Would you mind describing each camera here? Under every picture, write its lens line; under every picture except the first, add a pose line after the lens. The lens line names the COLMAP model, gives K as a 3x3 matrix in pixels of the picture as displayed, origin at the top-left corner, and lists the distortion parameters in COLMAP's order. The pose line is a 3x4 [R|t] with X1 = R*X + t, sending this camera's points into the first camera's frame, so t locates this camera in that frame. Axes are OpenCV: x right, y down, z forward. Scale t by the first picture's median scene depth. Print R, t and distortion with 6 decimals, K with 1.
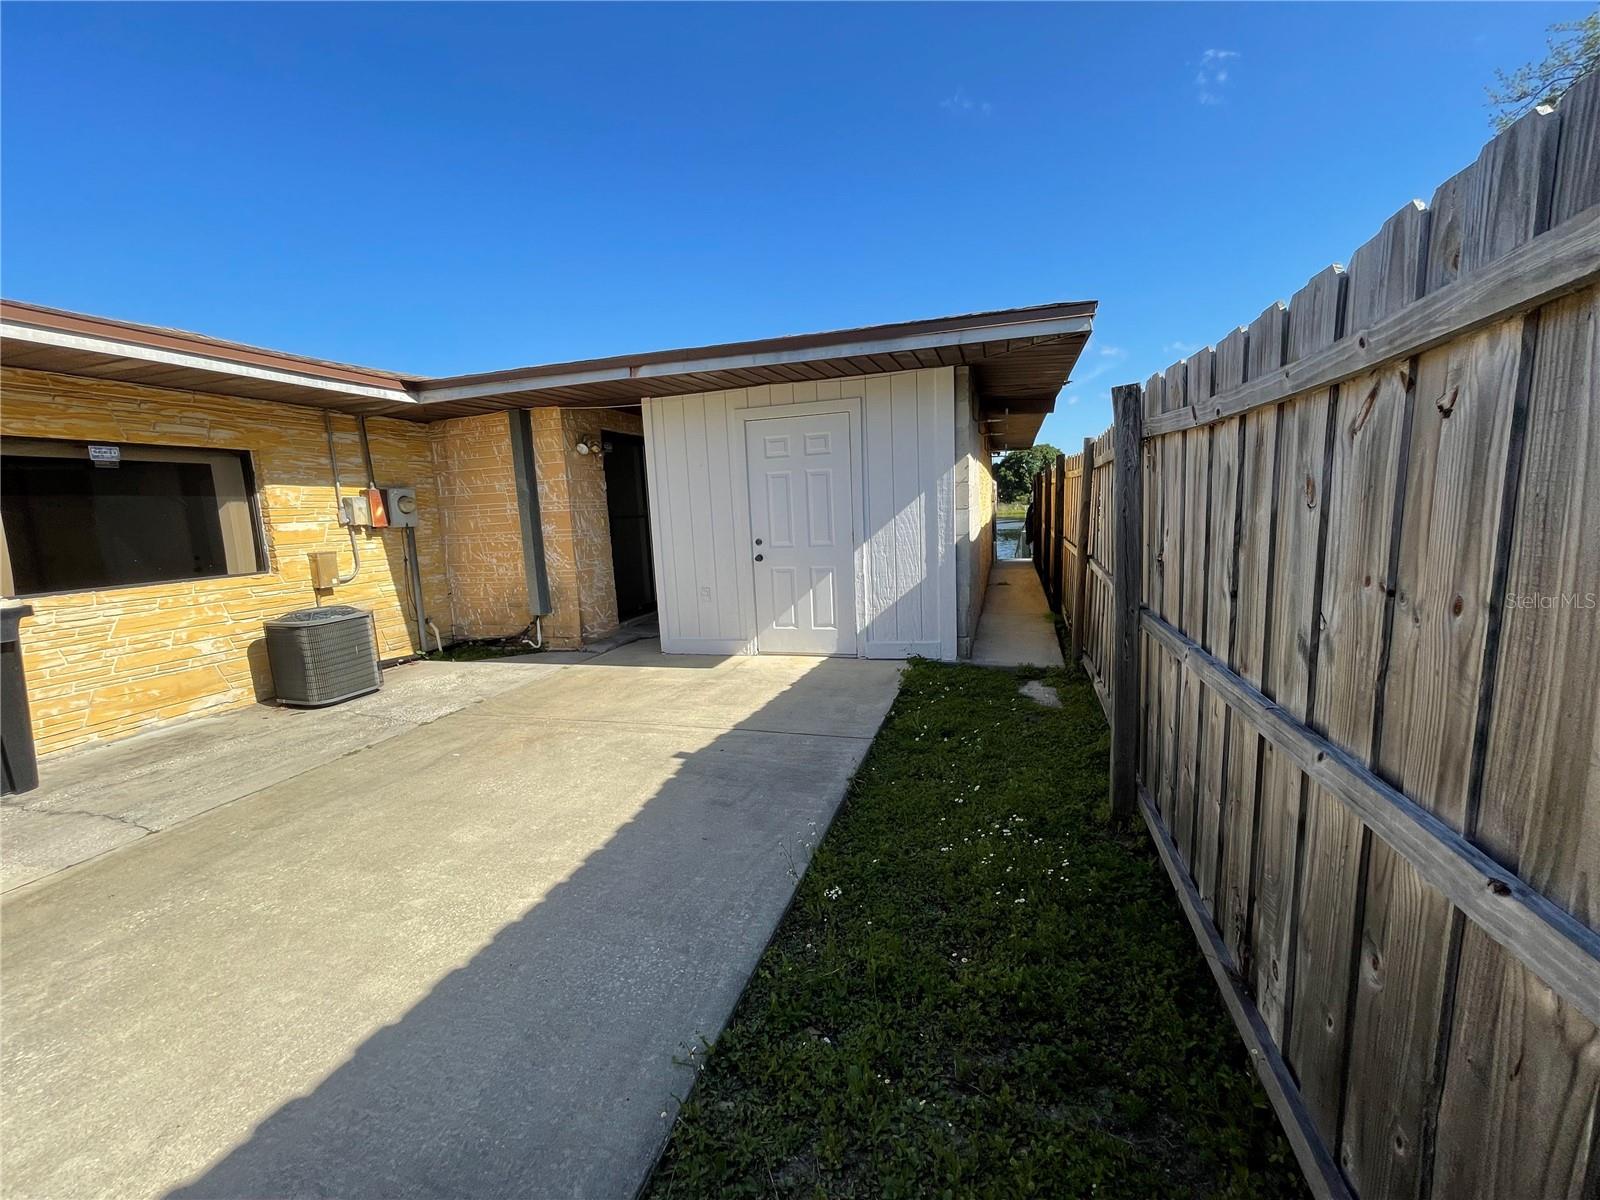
lens RADIAL K [[649.8, 0, 798.8], [0, 649.8, 602.4], [0, 0, 1]] dist [-0.003640, 0.000518]
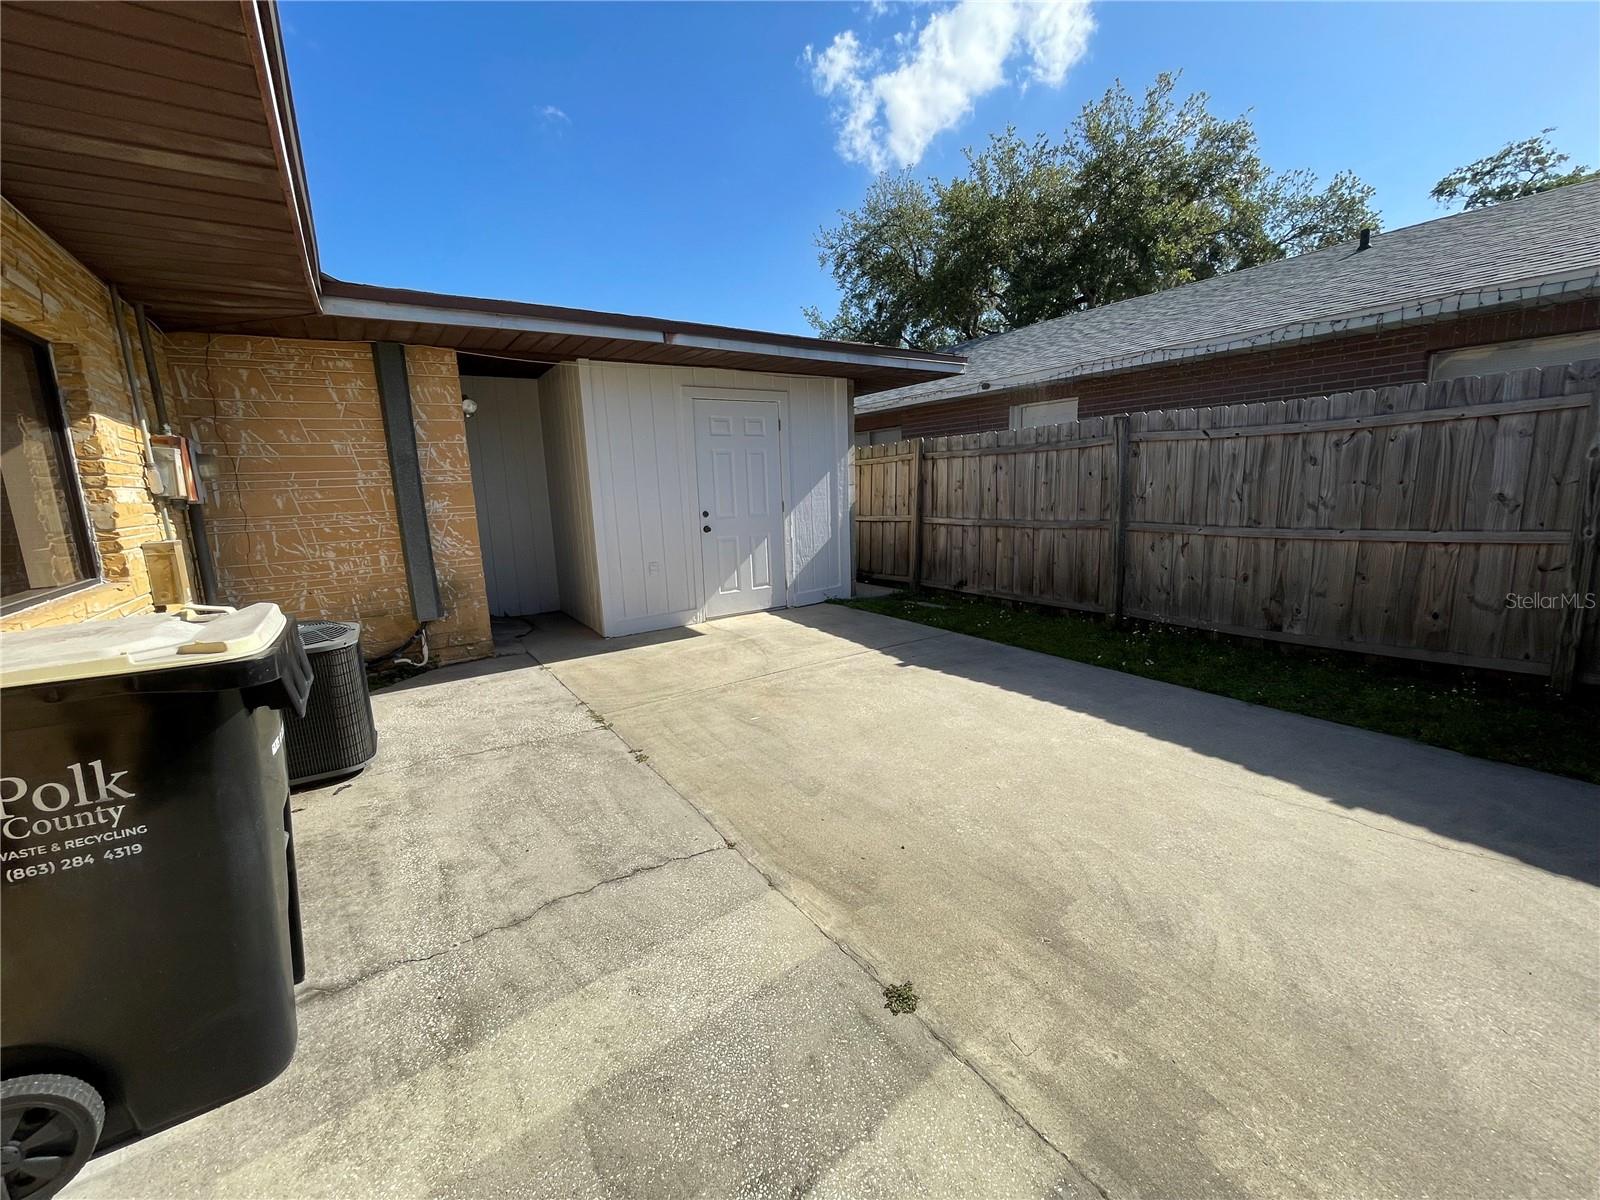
lens RADIAL K [[649.8, 0, 797.5], [0, 649.8, 601.6], [0, 0, 1]] dist [-0.003640, 0.000518]
pose [[0.627208, -0.119370, 0.769650, -1.024554], [0.123486, 0.990927, 0.053058, 0.014755], [-0.769001, 0.061762, 0.636257, 0.271614]]
